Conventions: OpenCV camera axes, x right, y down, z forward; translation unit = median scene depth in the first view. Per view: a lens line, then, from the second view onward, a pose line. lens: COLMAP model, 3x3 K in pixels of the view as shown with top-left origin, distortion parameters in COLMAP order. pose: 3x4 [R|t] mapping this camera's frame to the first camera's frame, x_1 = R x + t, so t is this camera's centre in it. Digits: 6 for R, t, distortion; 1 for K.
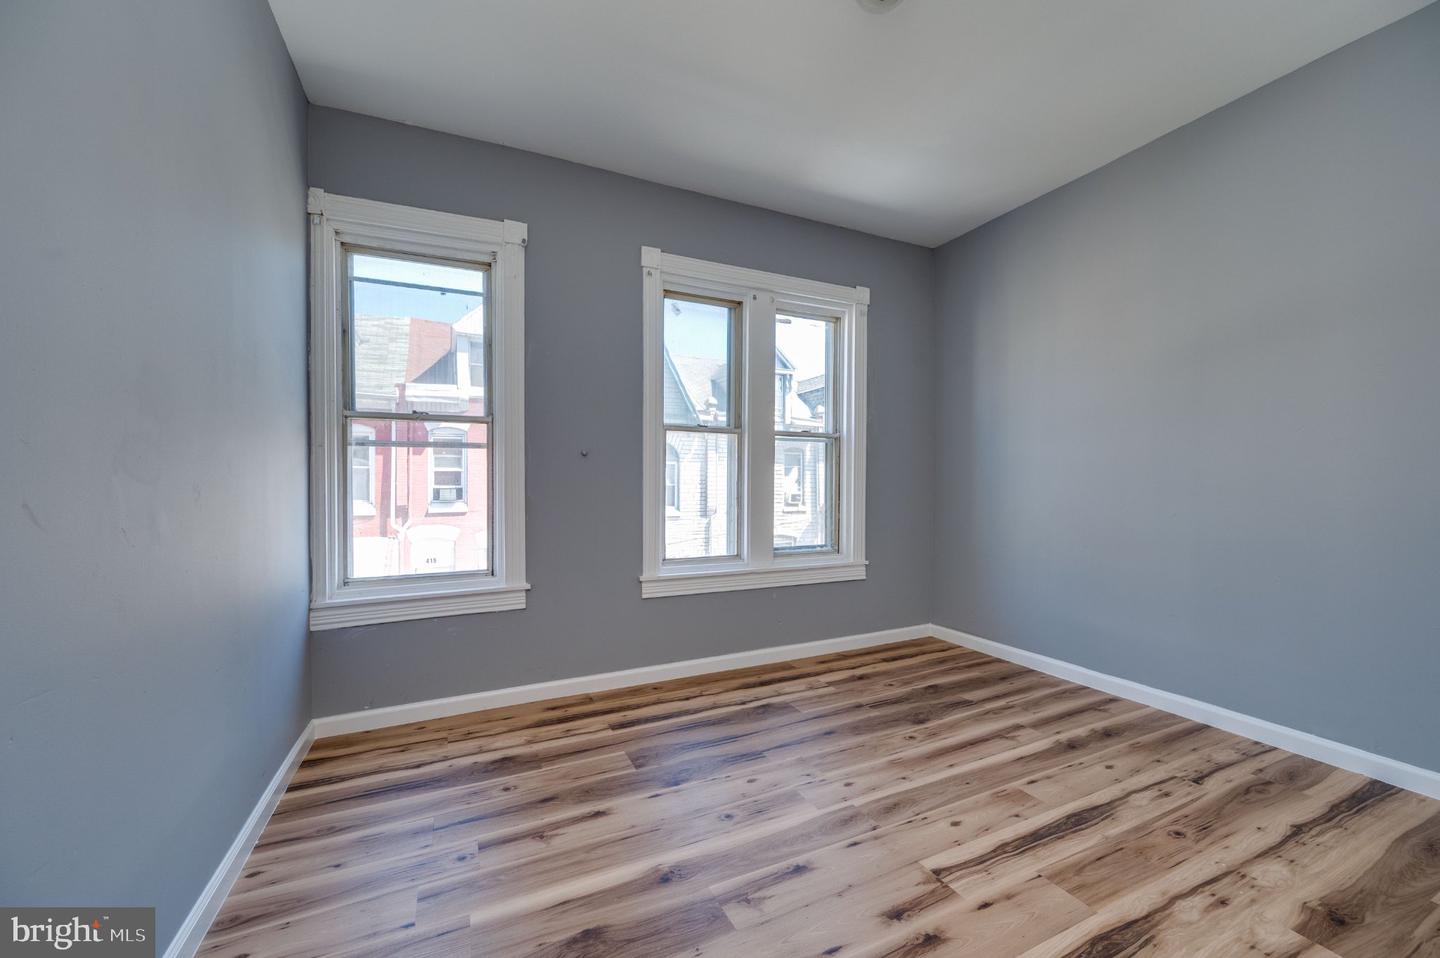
lens RADIAL K [[544.1, 0, 720.0], [0, 544.1, 479.0], [0, 0, 1]] dist [-0.000091, -0.000006]
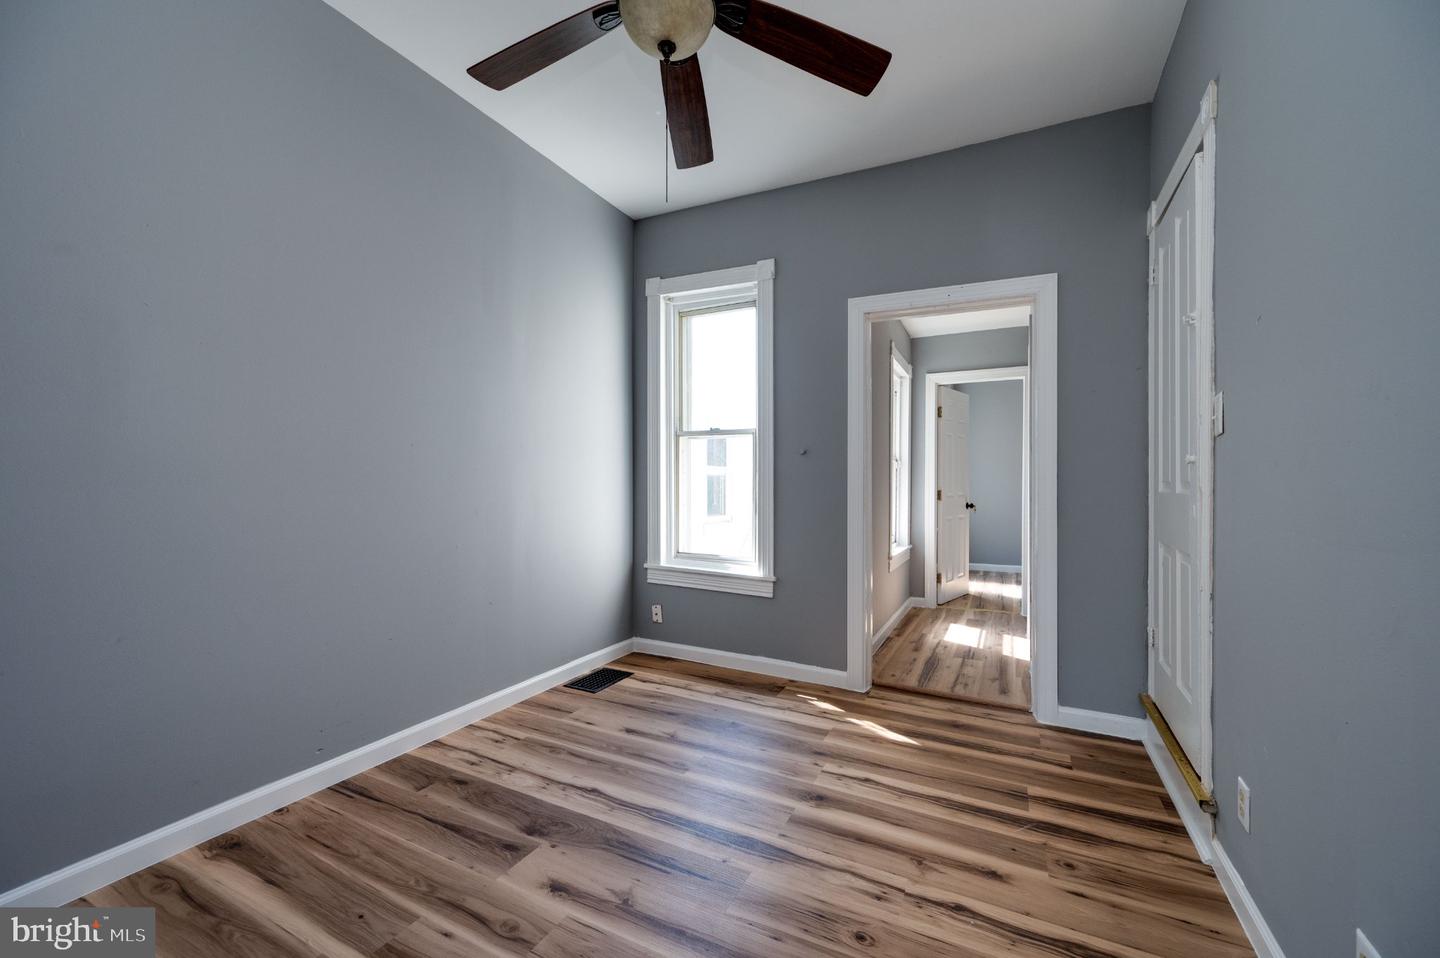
lens RADIAL K [[579.6, 0, 720.0], [0, 579.6, 479.0], [0, 0, 1]] dist [0.000471, 0.000019]
pose [[0.603732, 0.019495, -0.796949, 0.552902], [-0.024887, 0.999675, 0.005601, -0.013969], [0.796799, 0.016452, 0.604021, 0.187484]]
